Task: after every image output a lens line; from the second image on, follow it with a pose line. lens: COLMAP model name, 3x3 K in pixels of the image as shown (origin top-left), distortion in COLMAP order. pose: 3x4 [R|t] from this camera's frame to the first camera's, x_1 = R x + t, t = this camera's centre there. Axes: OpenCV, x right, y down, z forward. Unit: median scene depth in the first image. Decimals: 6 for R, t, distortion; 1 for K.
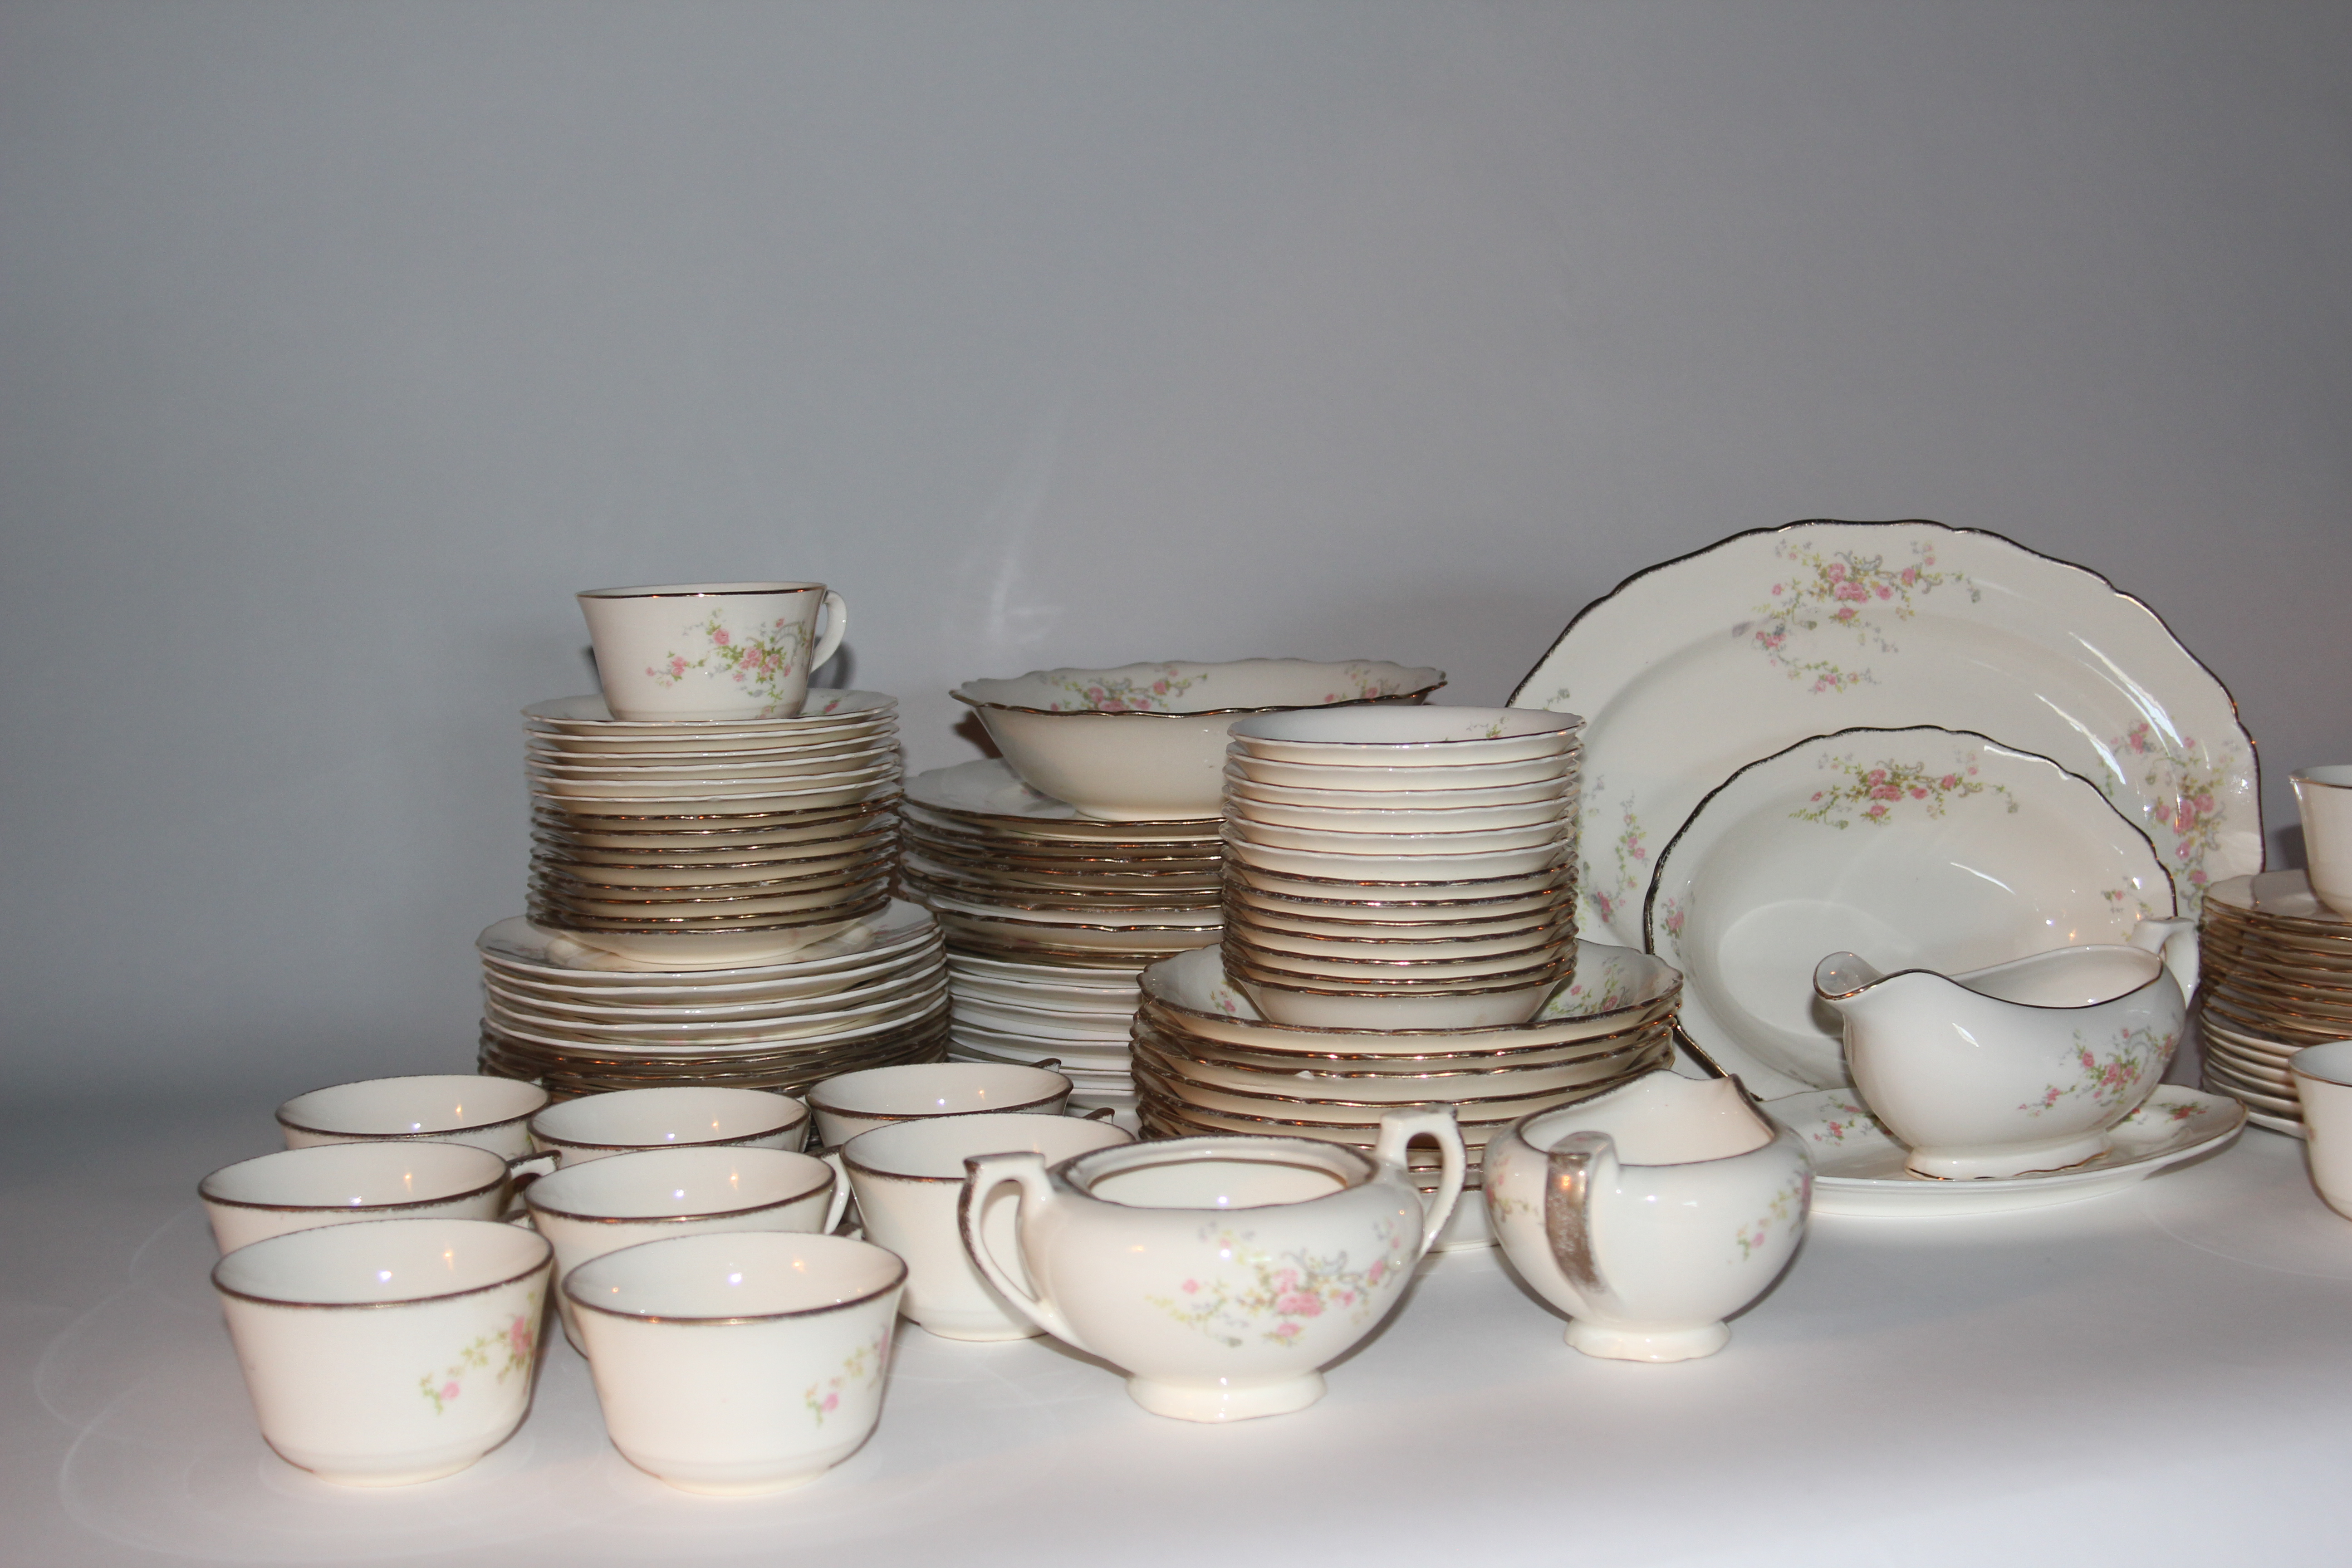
lens RADIAL K [[2989.4, 0, 1179.3], [0, 2989.4, 785.5], [0, 0, 1]] dist [-0.132673, 0.000000]
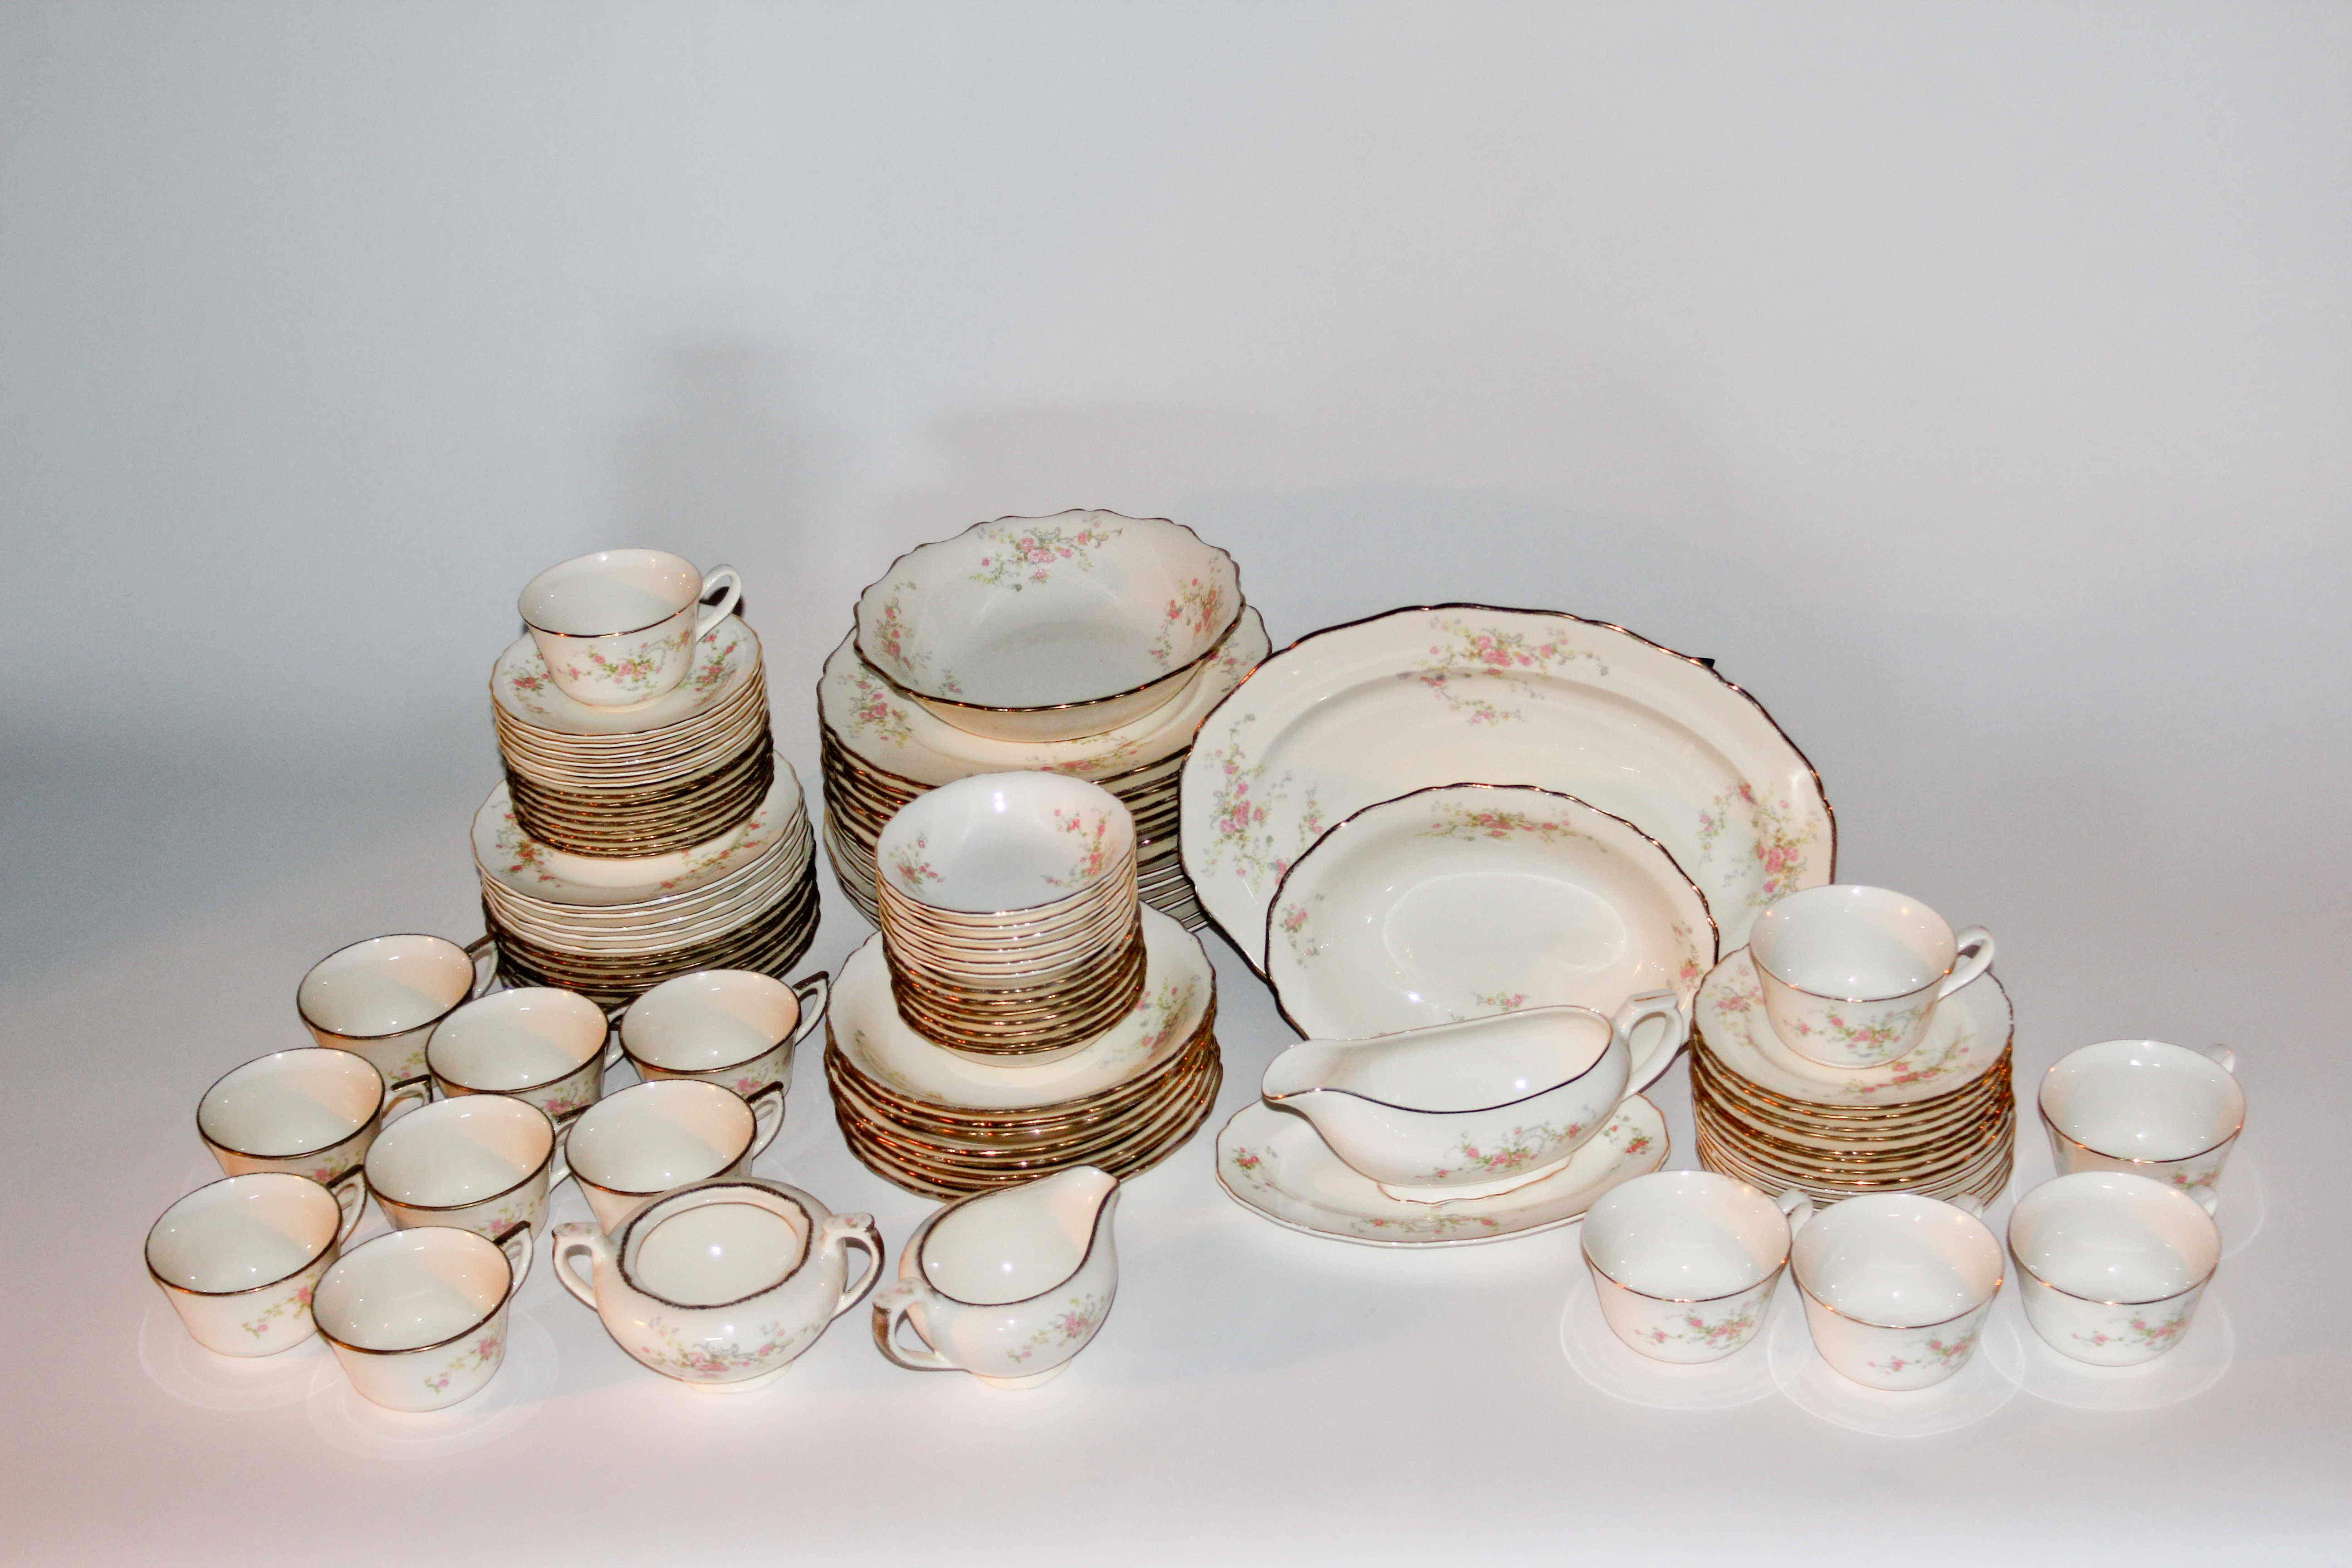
lens RADIAL K [[3673.9, 0, 1176.0], [0, 3673.9, 784.8], [0, 0, 1]] dist [-0.088018, 0.000000]
pose [[0.932556, 0.154555, -0.326270, 0.601406], [0.006054, 0.896909, 0.442174, -0.681741], [0.360975, -0.414327, 0.835482, -0.317912]]
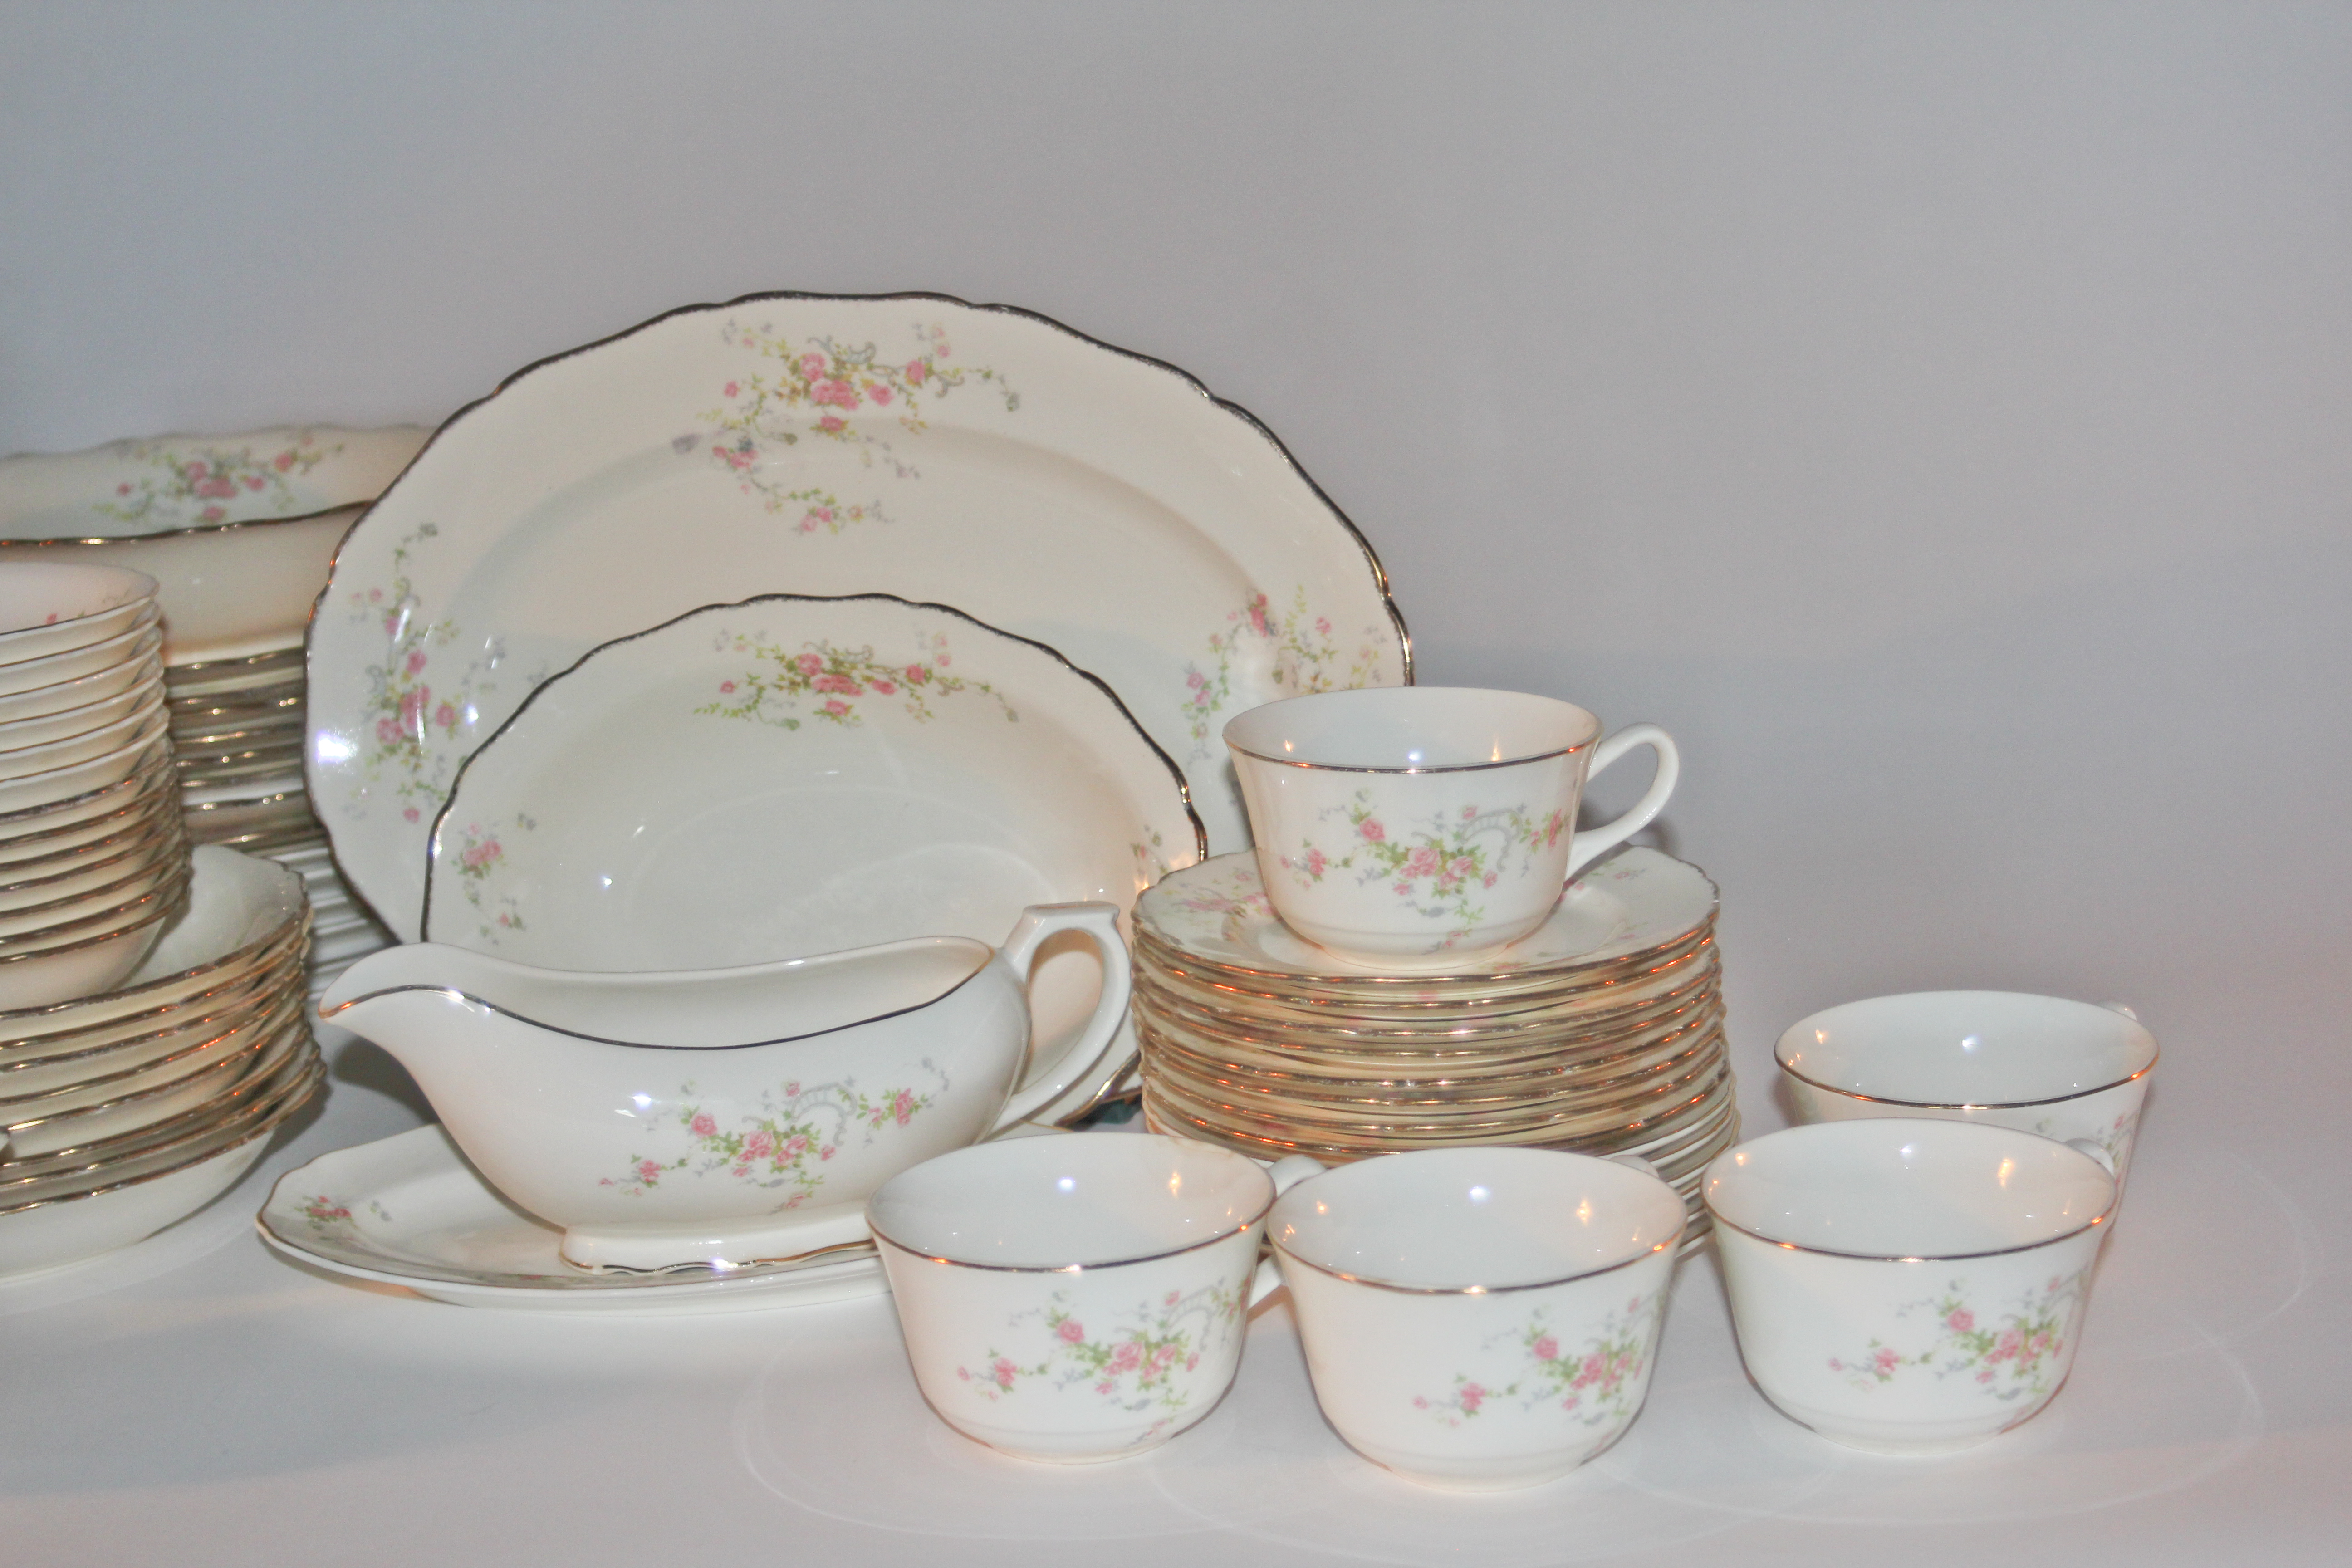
lens RADIAL K [[3934.1, 0, 1174.6], [0, 3934.1, 781.3], [0, 0, 1]] dist [-0.109776, 0.000000]
pose [[0.937939, 0.060283, -0.341520, 0.627729], [-0.015606, 0.991116, 0.132084, -0.098634], [0.346448, -0.118557, 0.930547, 0.148806]]
